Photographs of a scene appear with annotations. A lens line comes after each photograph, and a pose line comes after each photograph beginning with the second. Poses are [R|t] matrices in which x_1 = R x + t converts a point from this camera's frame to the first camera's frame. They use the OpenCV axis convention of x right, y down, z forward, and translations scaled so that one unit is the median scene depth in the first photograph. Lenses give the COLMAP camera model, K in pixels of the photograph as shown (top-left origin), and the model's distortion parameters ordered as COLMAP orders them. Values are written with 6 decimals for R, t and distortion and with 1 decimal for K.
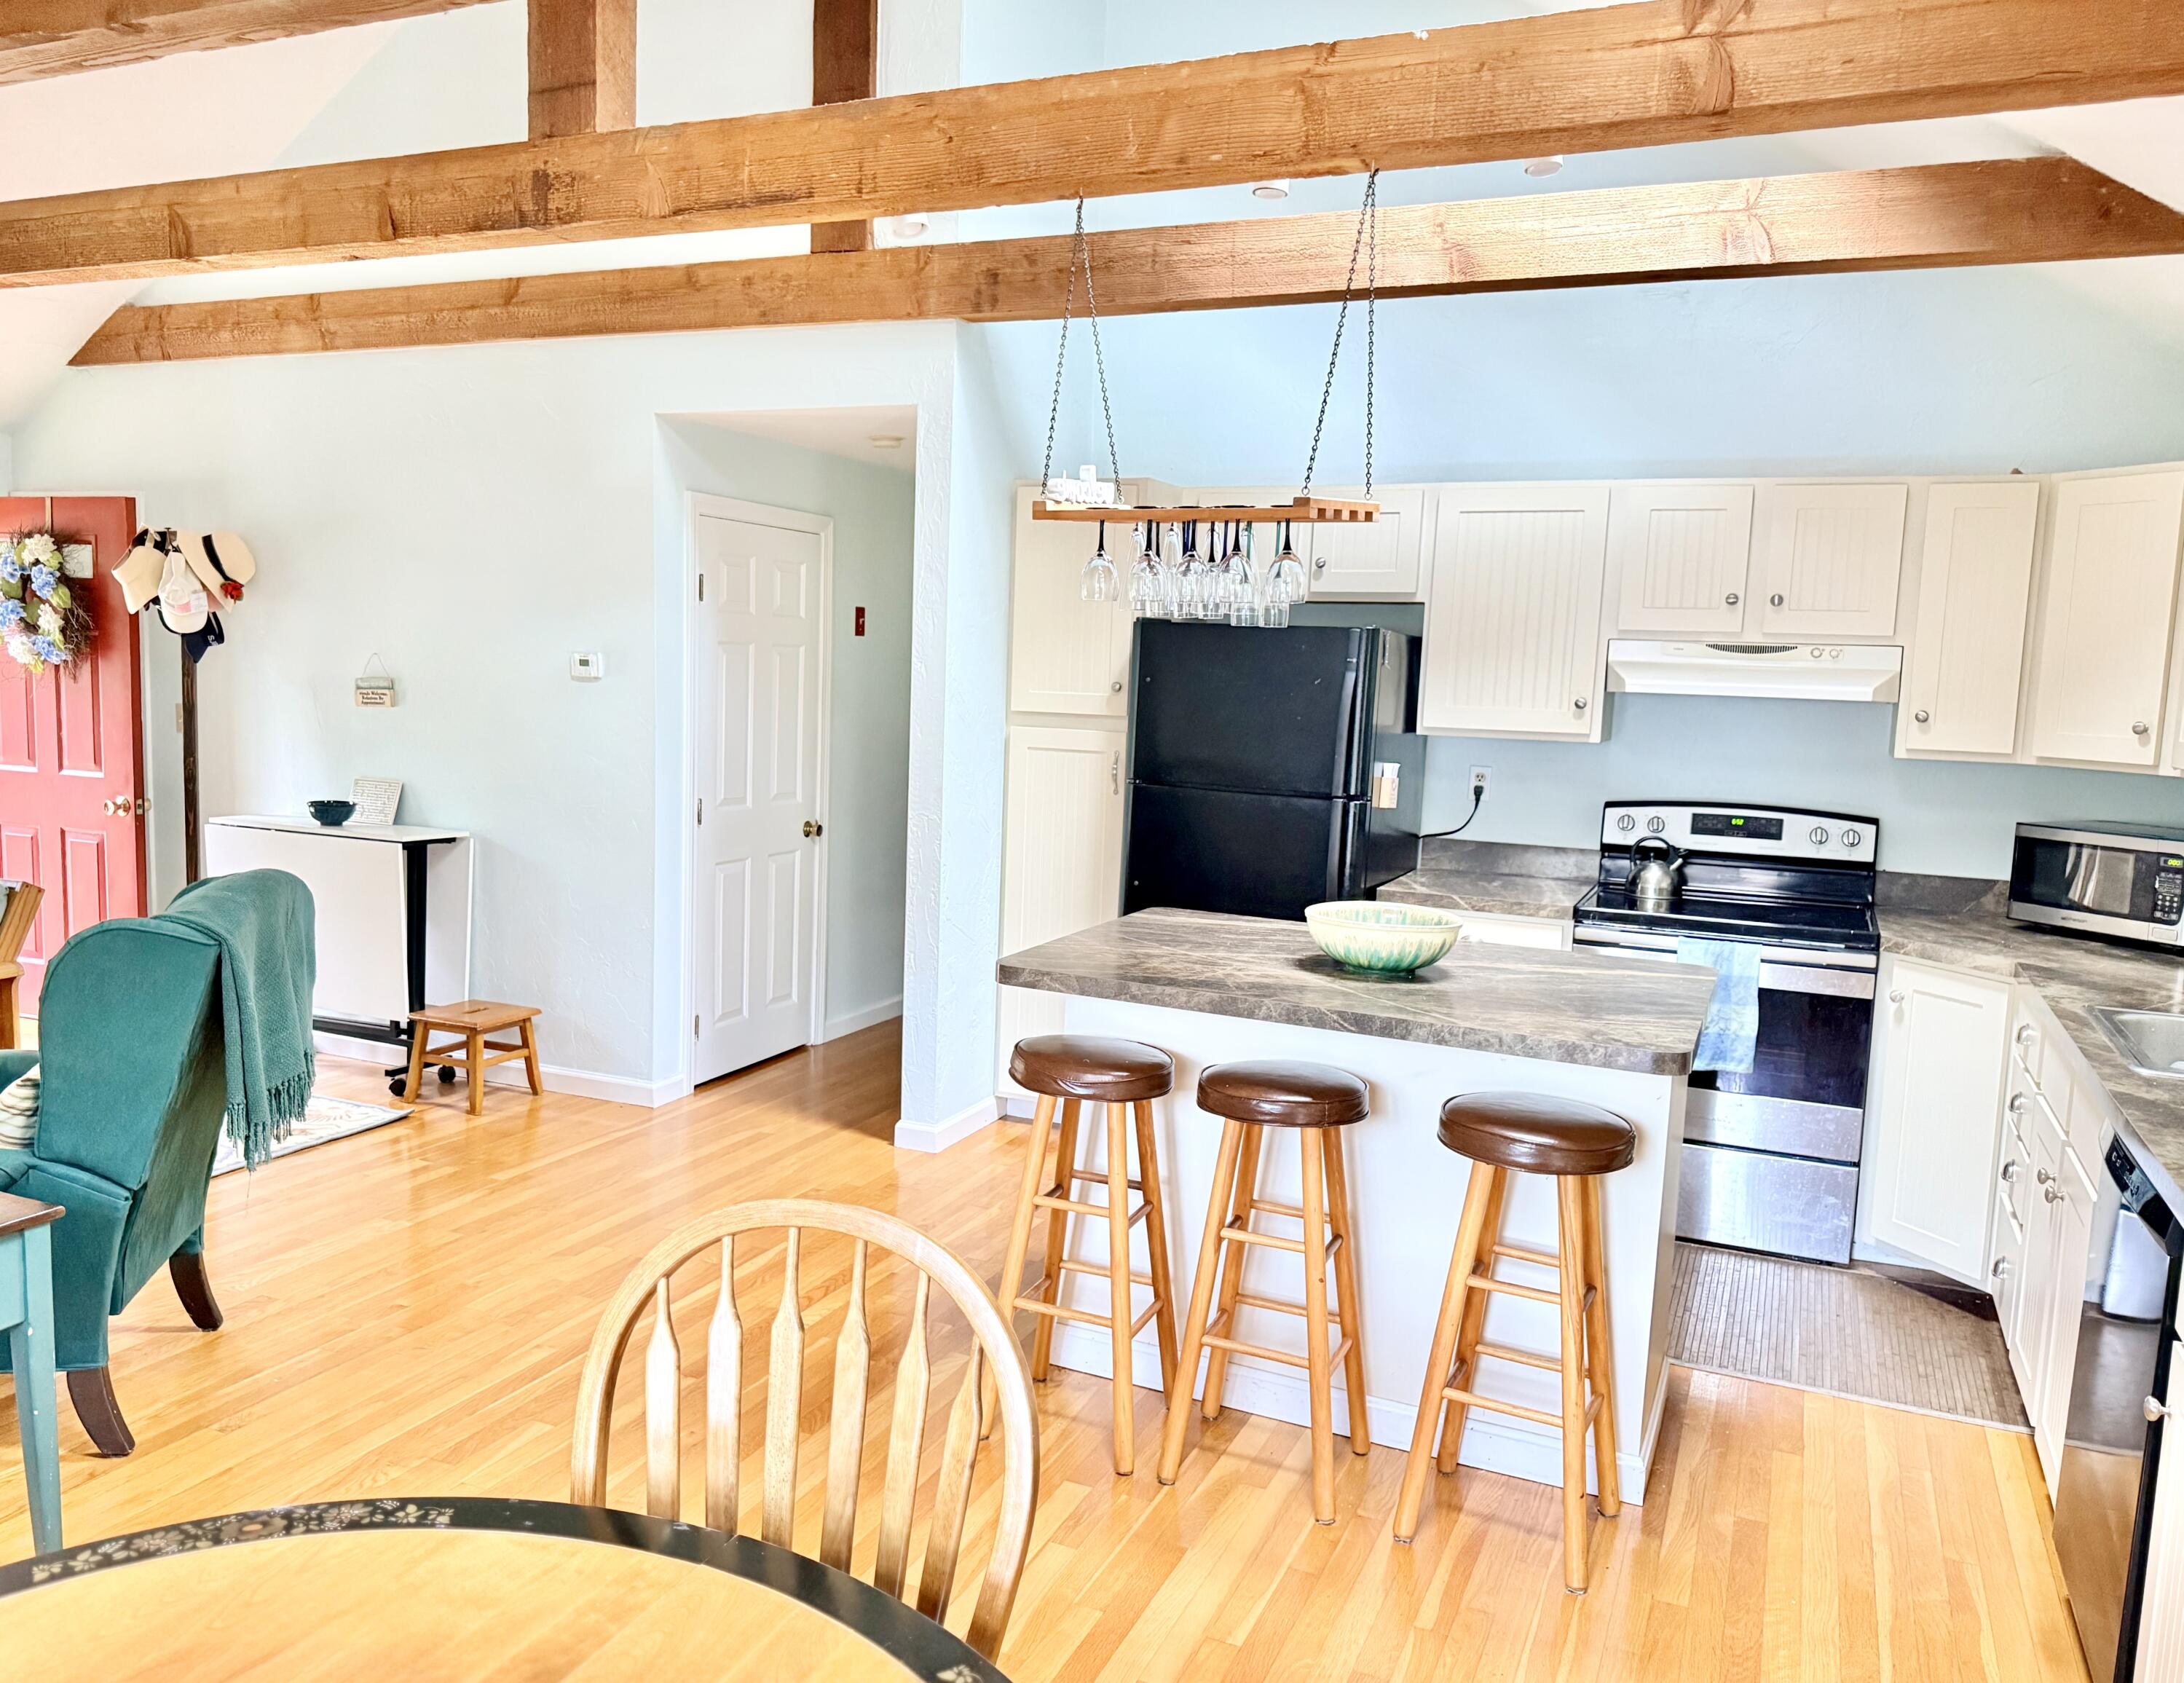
lens RADIAL K [[1618.9, 0, 1092.6], [0, 1618.9, 845.2], [0, 0, 1]] dist [-0.003901, -0.005800]
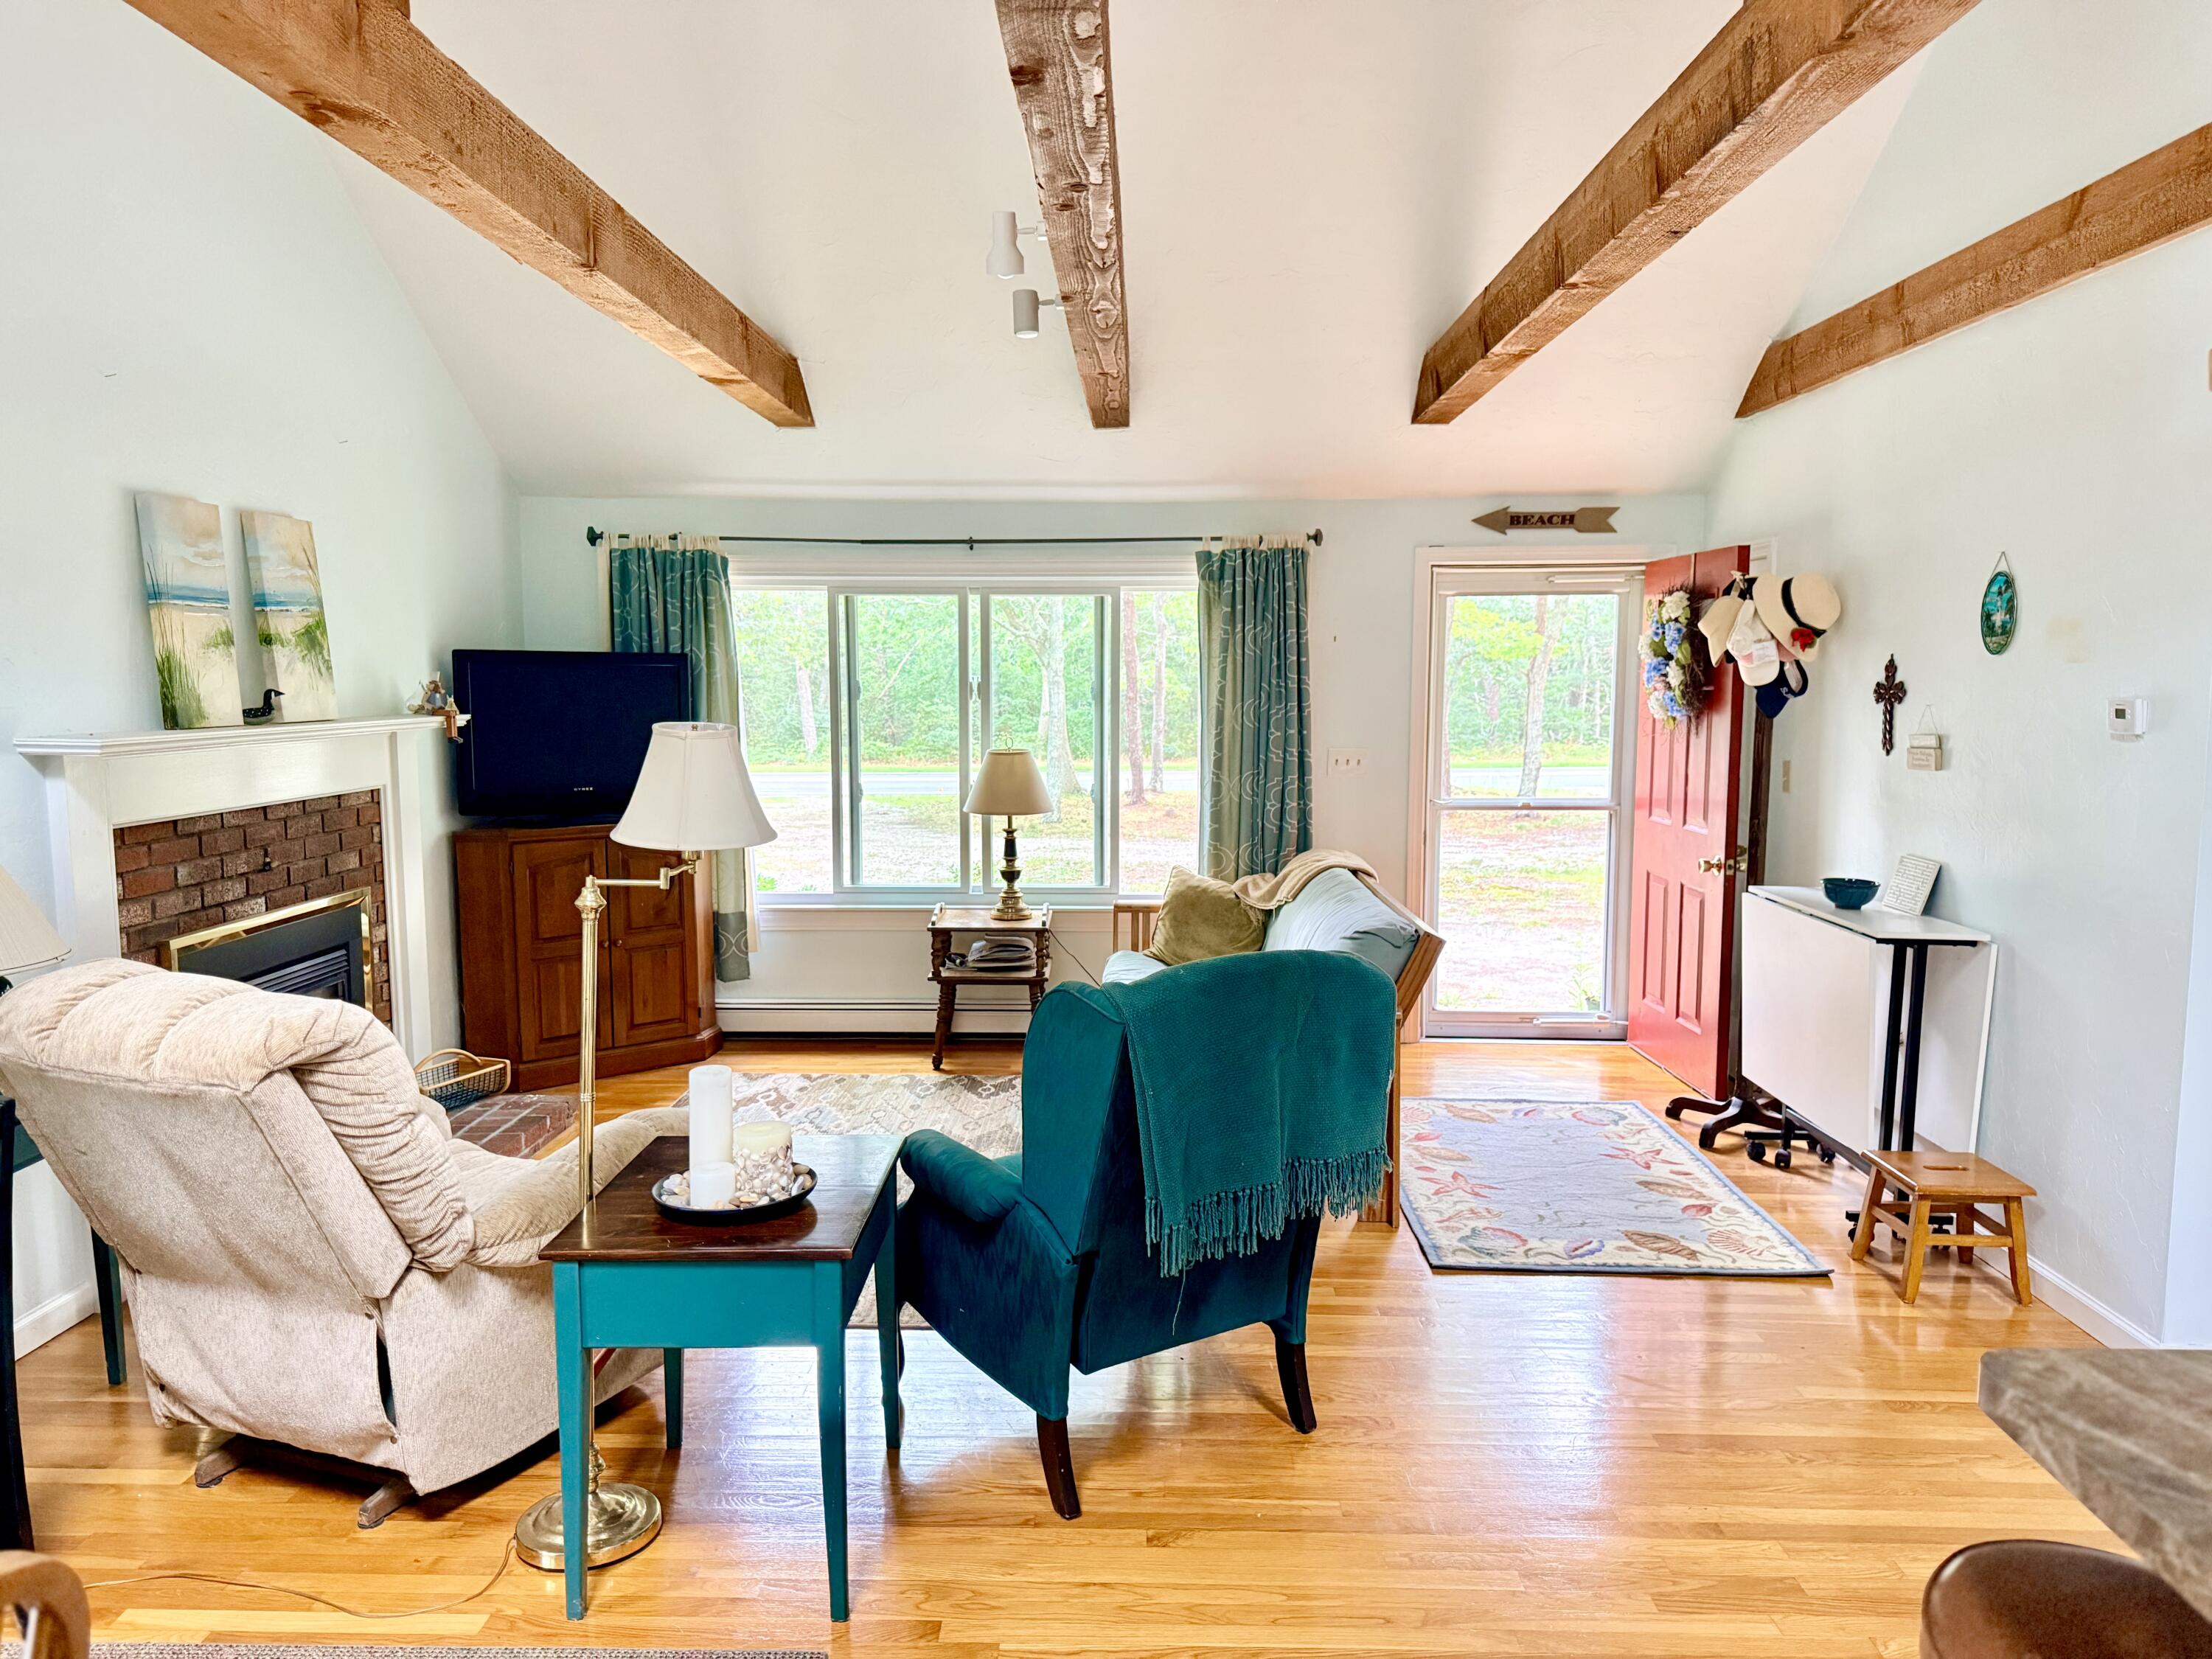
lens RADIAL K [[1589.1, 0, 1103.0], [0, 1589.1, 828.7], [0, 0, 1]] dist [0.066317, -0.072033]
pose [[0.378340, 0.056322, -0.923952, 0.155726], [-0.088430, 0.995781, 0.024490, -0.038774], [0.921433, 0.072439, 0.381724, 0.306810]]
